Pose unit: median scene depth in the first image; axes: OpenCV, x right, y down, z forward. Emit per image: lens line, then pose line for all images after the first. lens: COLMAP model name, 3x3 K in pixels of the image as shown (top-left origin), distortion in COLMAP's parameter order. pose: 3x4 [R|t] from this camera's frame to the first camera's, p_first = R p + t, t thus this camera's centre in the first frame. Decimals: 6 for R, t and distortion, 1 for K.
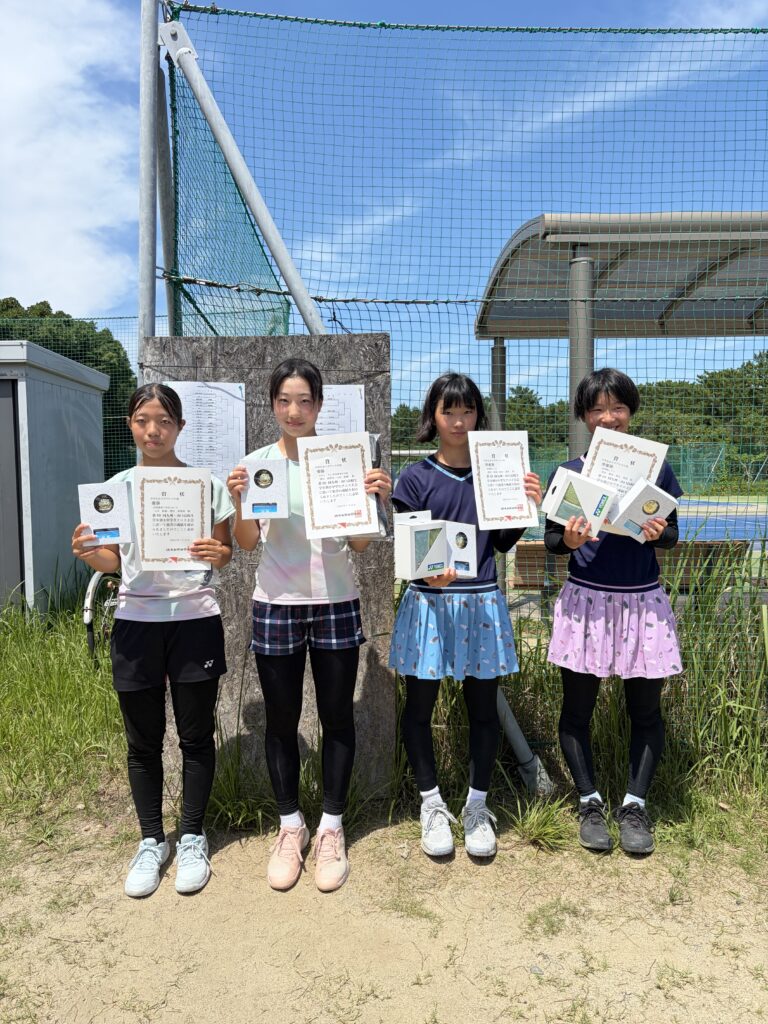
lens RADIAL K [[791.0, 0, 388.1], [0, 791.0, 512.0], [0, 0, 1]] dist [0.039974, -0.063113]
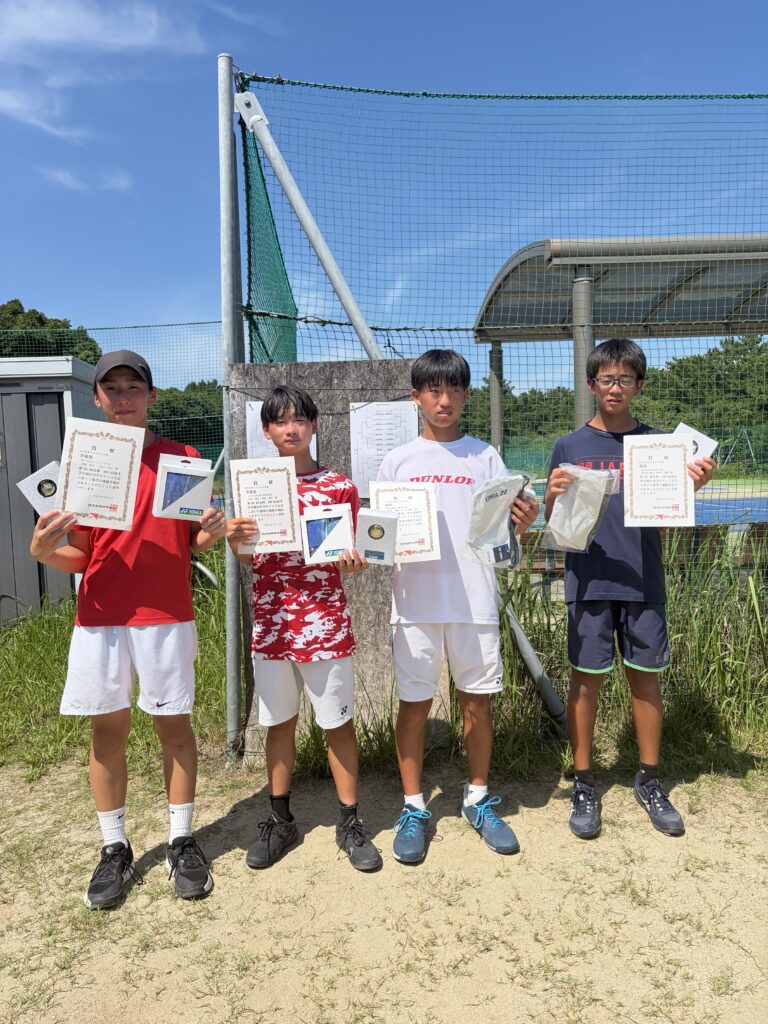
lens RADIAL K [[791.0, 0, 391.2], [0, 791.0, 513.0], [0, 0, 1]] dist [0.039974, -0.063113]
pose [[0.999031, -0.024552, 0.036529, -0.113304], [0.024089, 0.999625, 0.013057, -0.009183], [-0.036836, -0.012165, 0.999247, -0.179695]]
